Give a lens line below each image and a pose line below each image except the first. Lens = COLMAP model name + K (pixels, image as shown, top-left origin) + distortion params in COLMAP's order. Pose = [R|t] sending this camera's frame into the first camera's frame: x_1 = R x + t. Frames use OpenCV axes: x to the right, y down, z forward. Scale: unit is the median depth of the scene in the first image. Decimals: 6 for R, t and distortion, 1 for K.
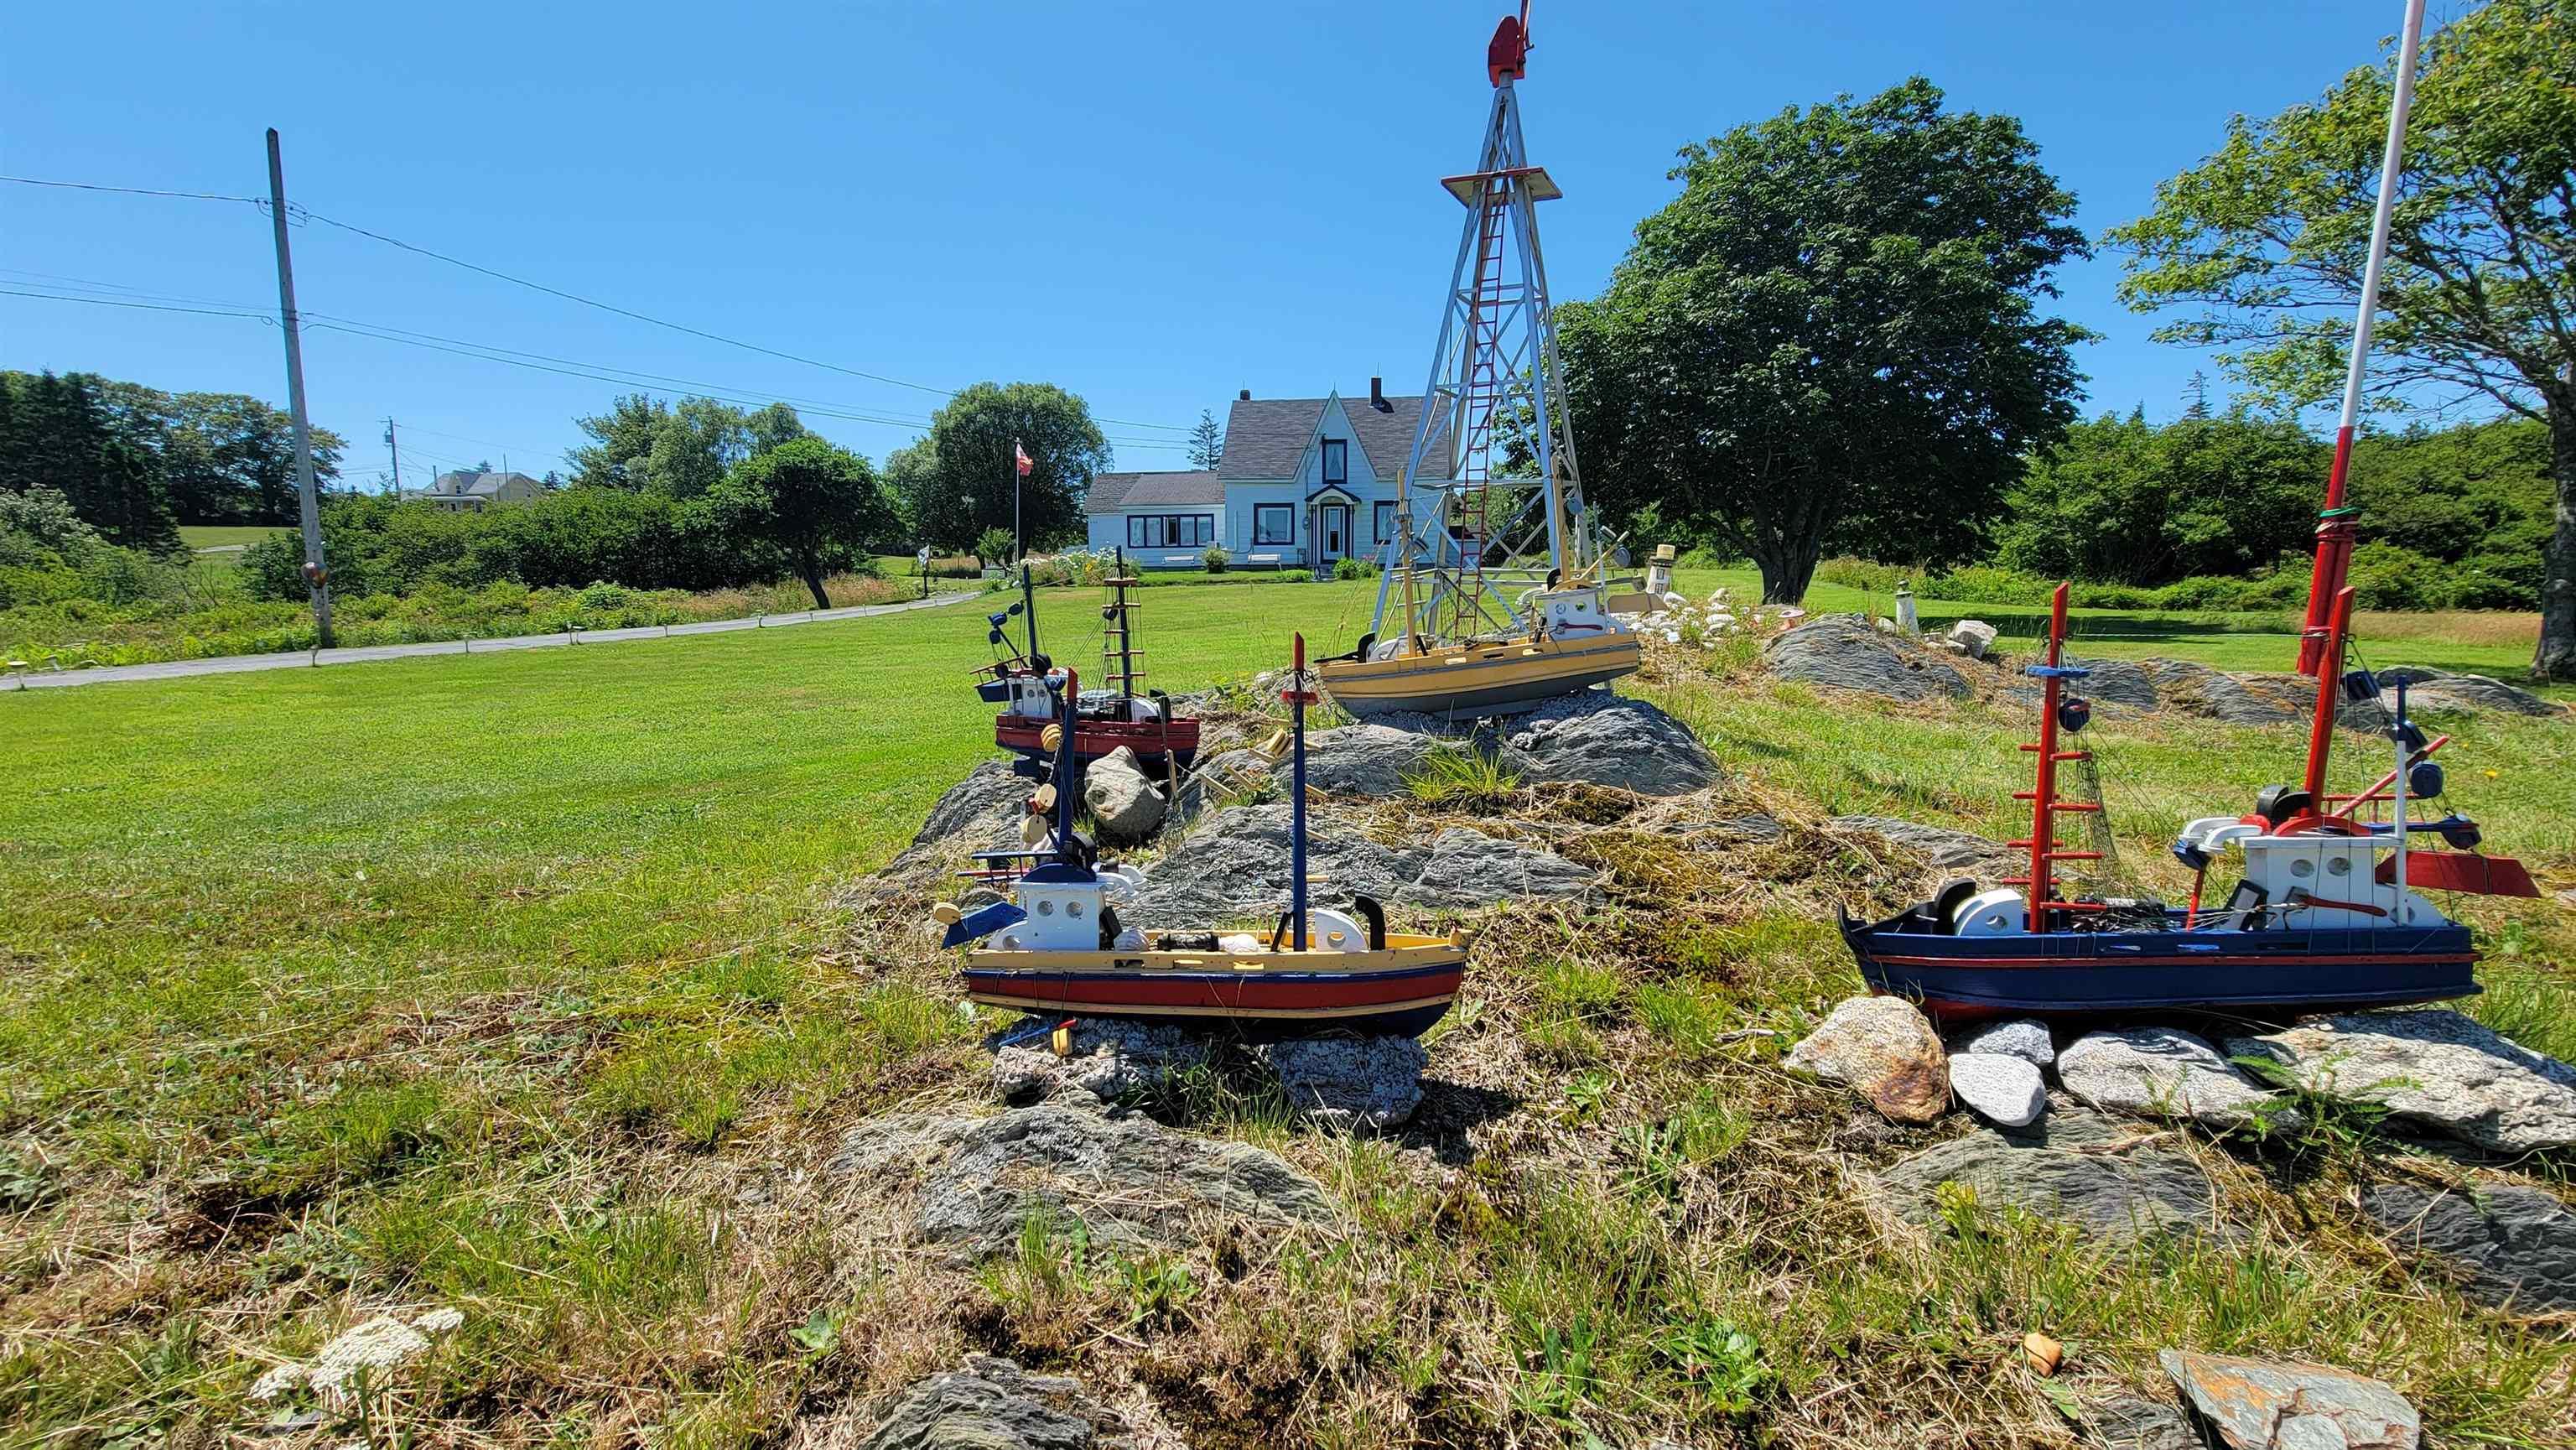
lens RADIAL K [[1041.8, 0, 1294.9], [0, 1041.8, 727.6], [0, 0, 1]] dist [-0.006671, 0.002220]
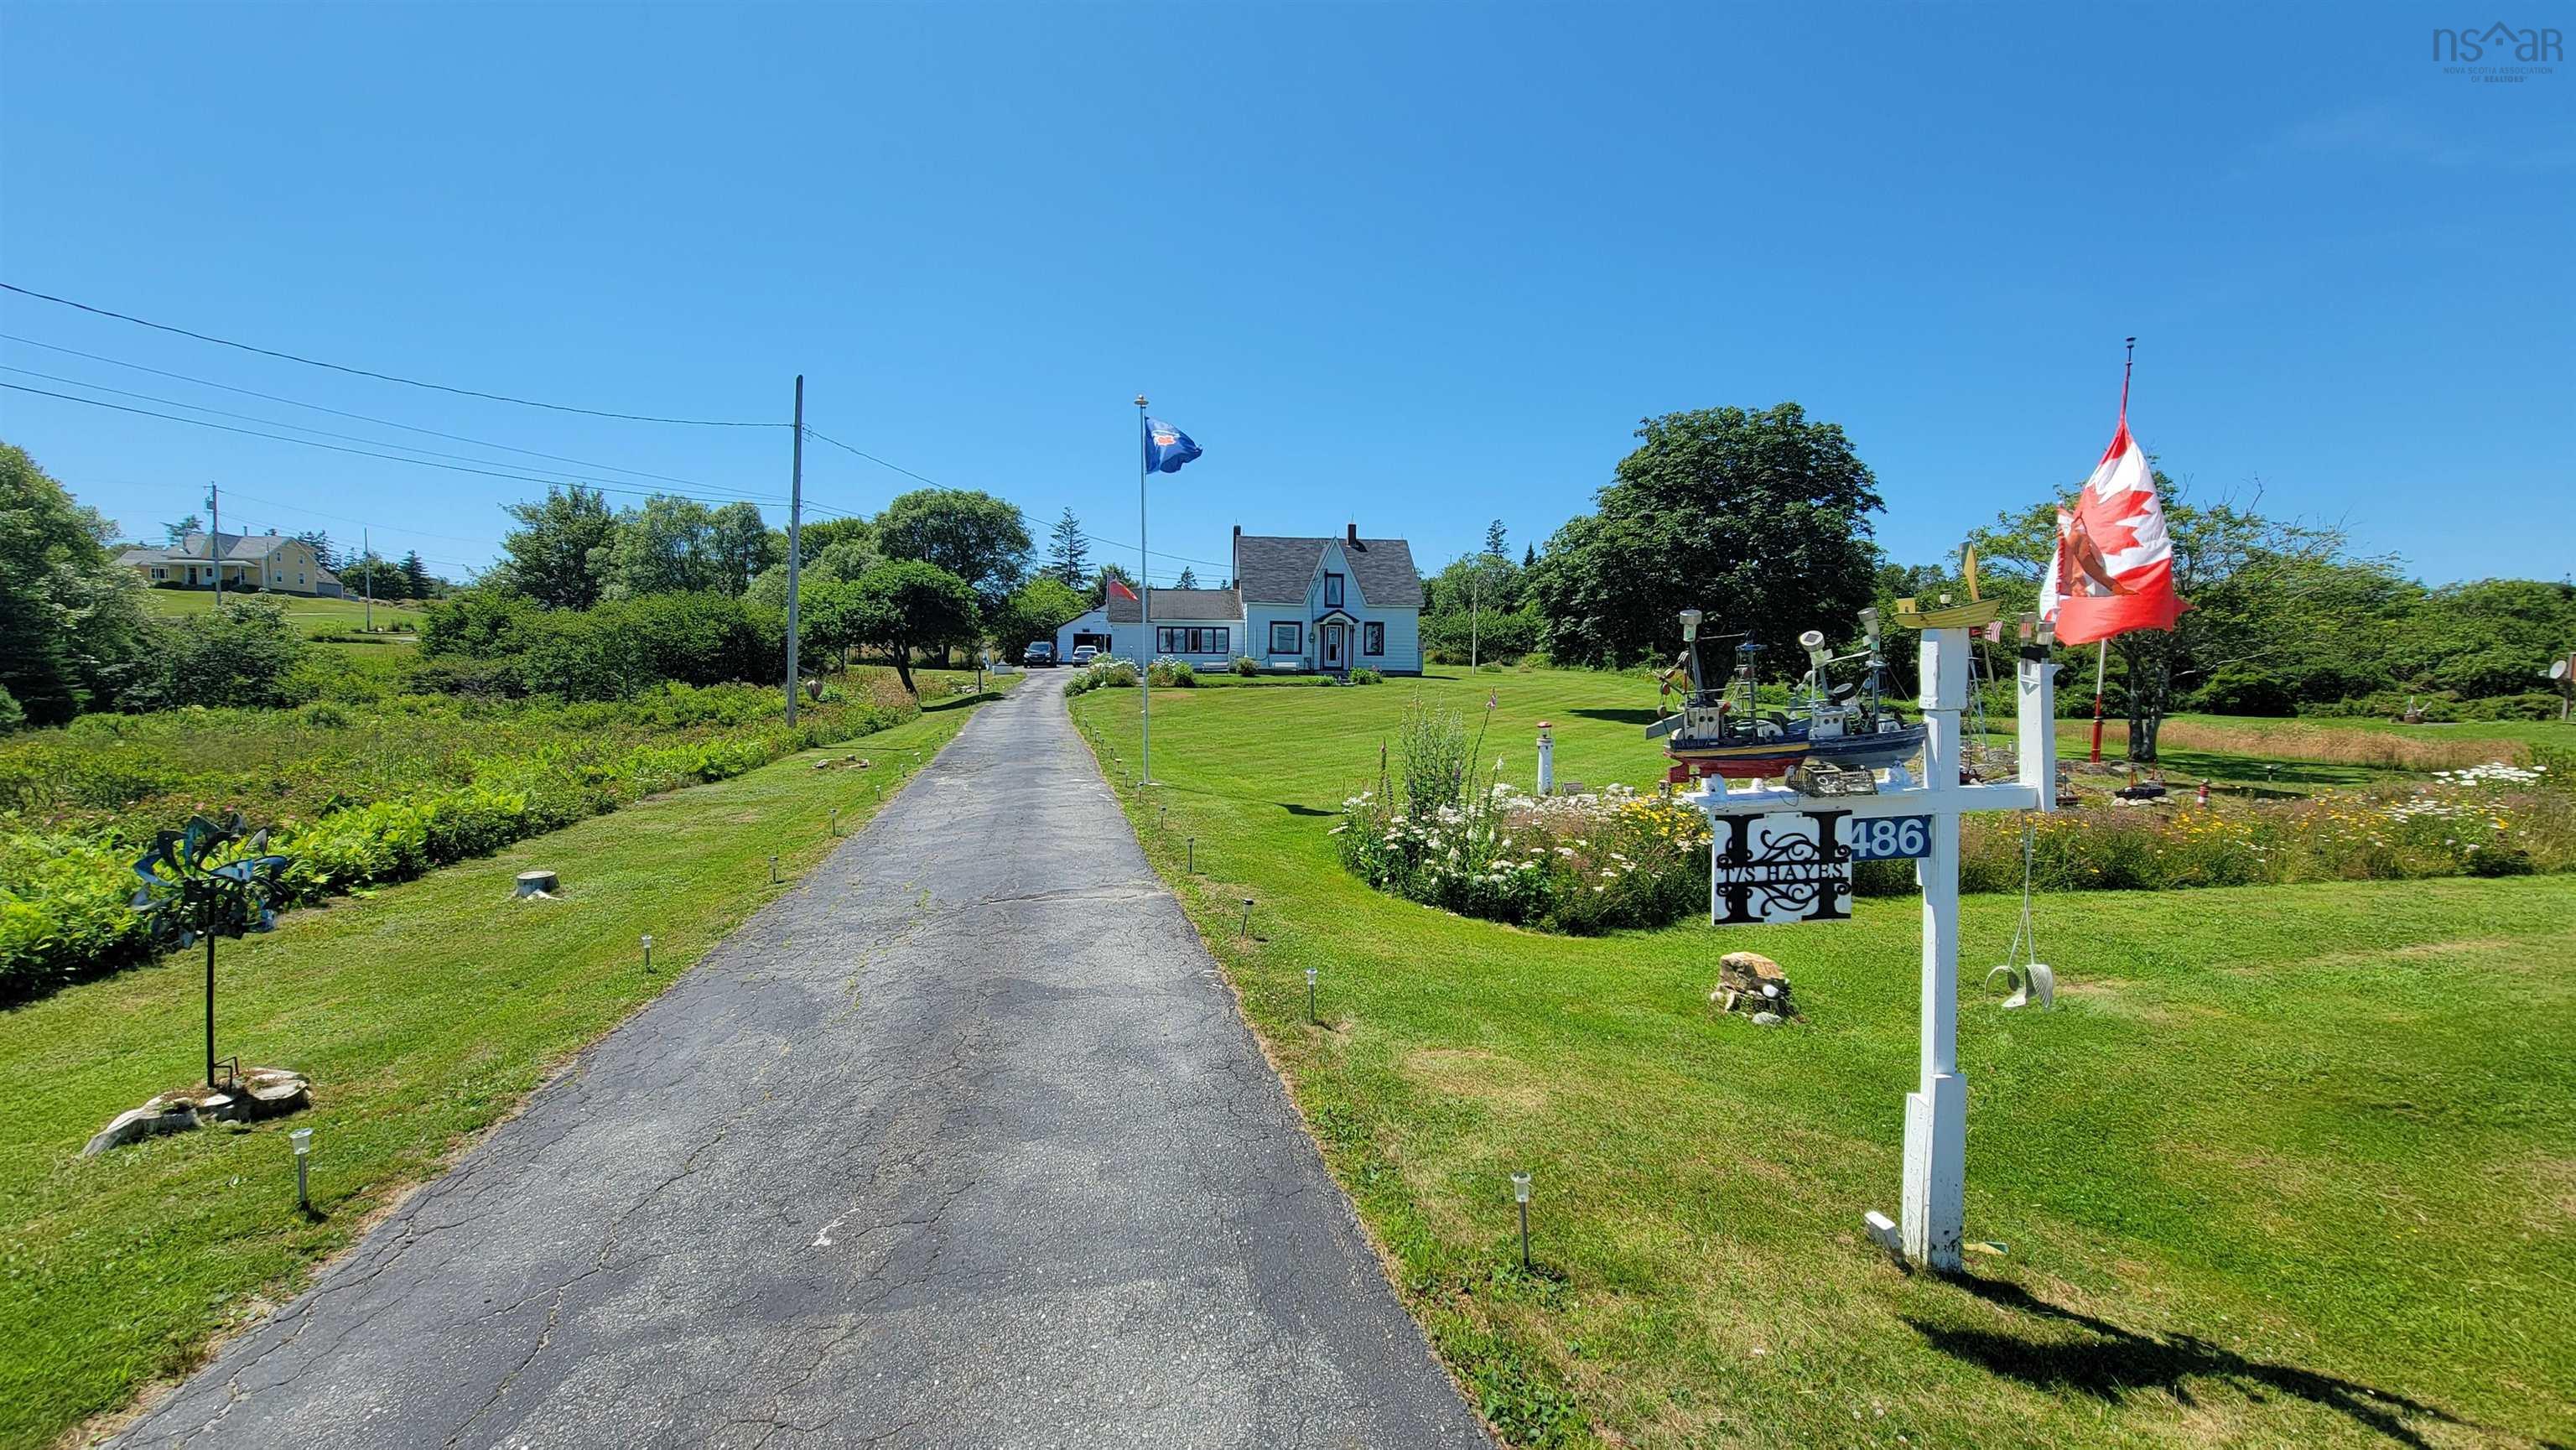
lens RADIAL K [[1041.8, 0, 1298.7], [0, 1041.8, 726.4], [0, 0, 1]] dist [-0.006671, 0.002220]
pose [[0.974272, 0.001918, 0.225369, -0.361876], [0.015413, 0.997056, -0.075116, 0.007351], [-0.224849, 0.076657, 0.971373, -0.270055]]
